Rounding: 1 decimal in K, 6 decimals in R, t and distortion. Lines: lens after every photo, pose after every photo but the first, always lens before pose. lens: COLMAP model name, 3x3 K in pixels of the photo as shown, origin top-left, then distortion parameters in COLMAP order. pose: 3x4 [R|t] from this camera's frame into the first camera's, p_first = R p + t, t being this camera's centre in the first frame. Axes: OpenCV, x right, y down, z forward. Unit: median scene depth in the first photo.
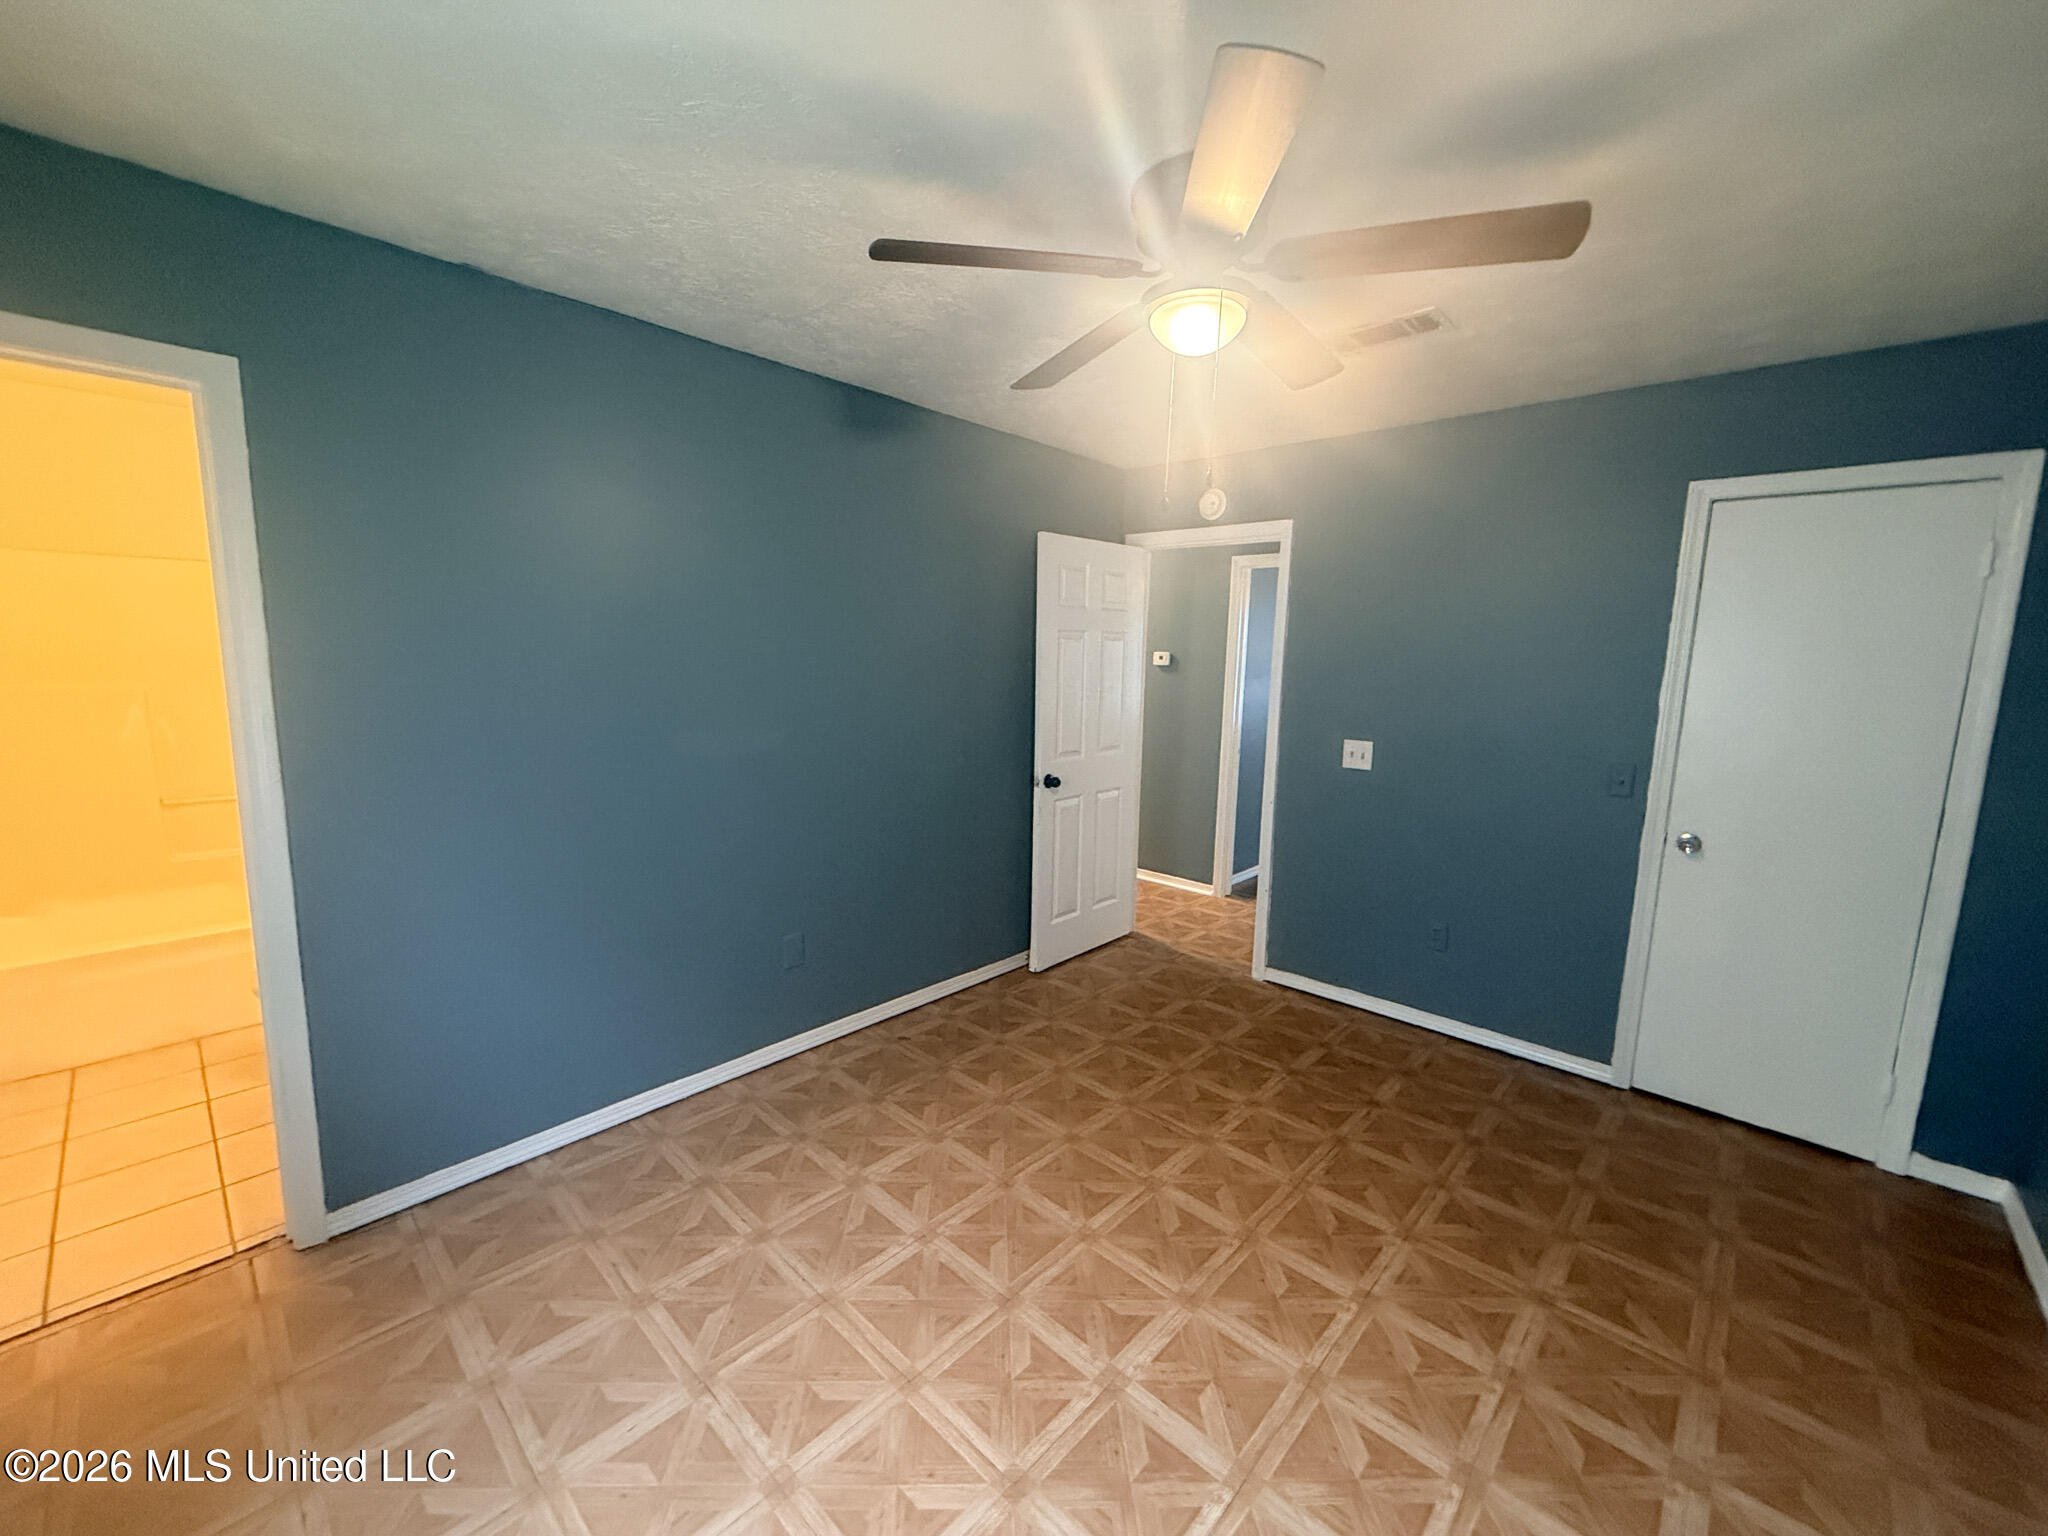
lens RADIAL K [[821.0, 0, 1023.9], [0, 821.0, 767.8], [0, 0, 1]] dist [0.000089, -0.000035]
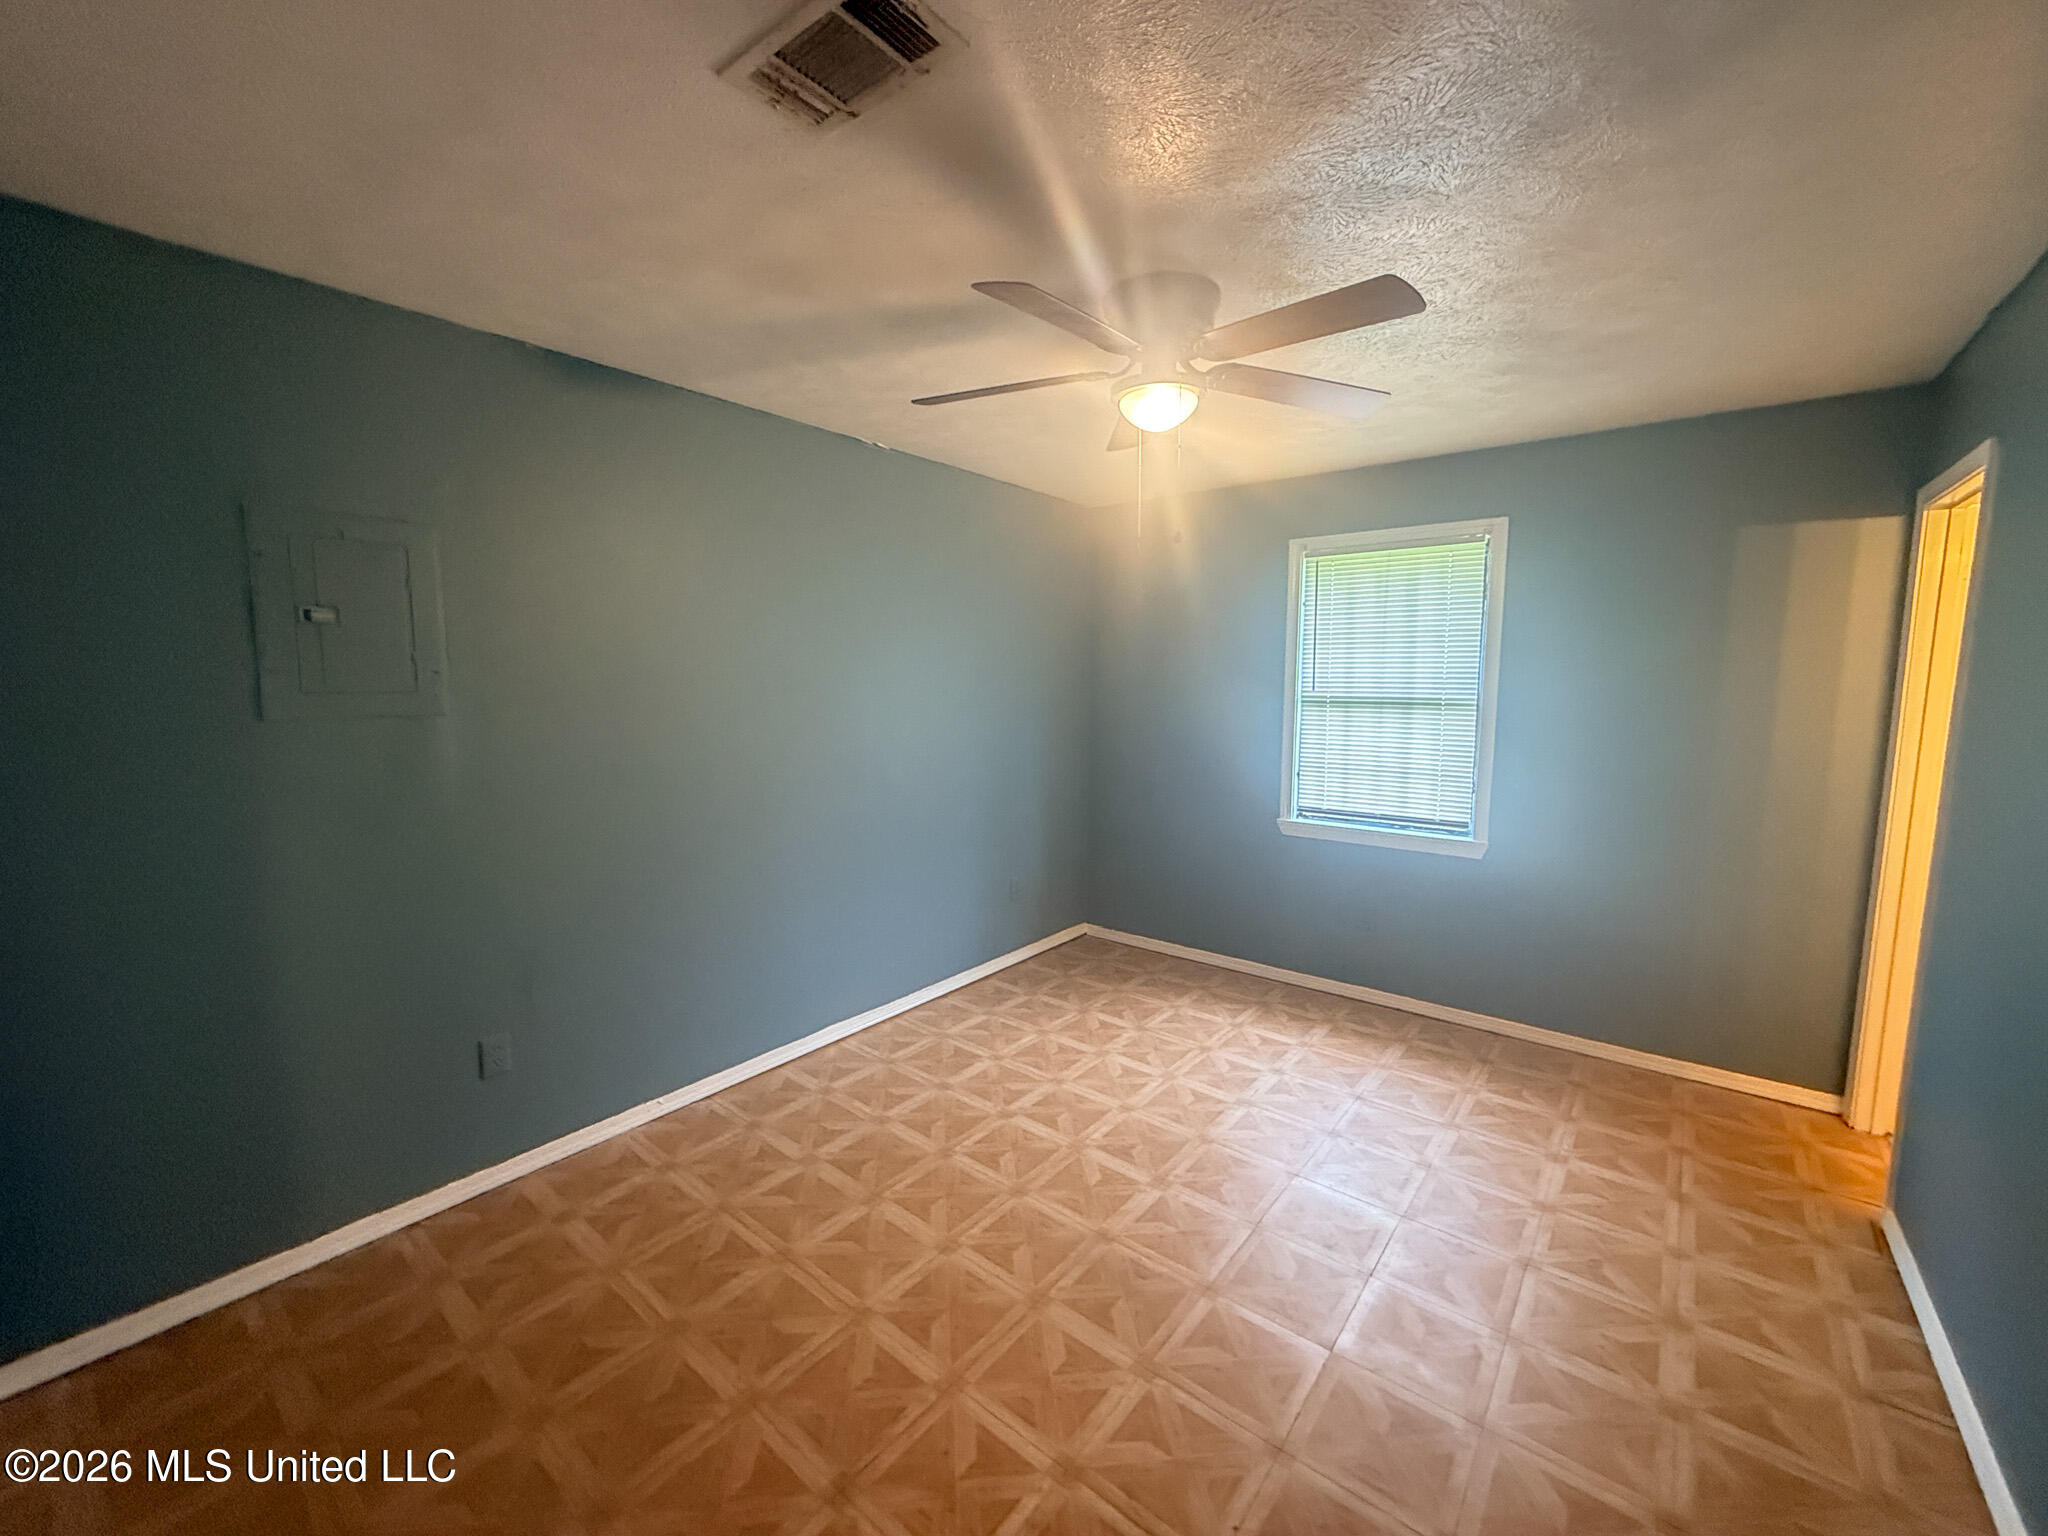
lens RADIAL K [[821.0, 0, 1025.9], [0, 821.0, 768.9], [0, 0, 1]] dist [0.000089, -0.000035]
pose [[-0.997069, -0.016396, -0.074727, 0.386972], [-0.034871, 0.966800, 0.253146, -0.256005], [0.068095, 0.255009, -0.964538, 1.836167]]
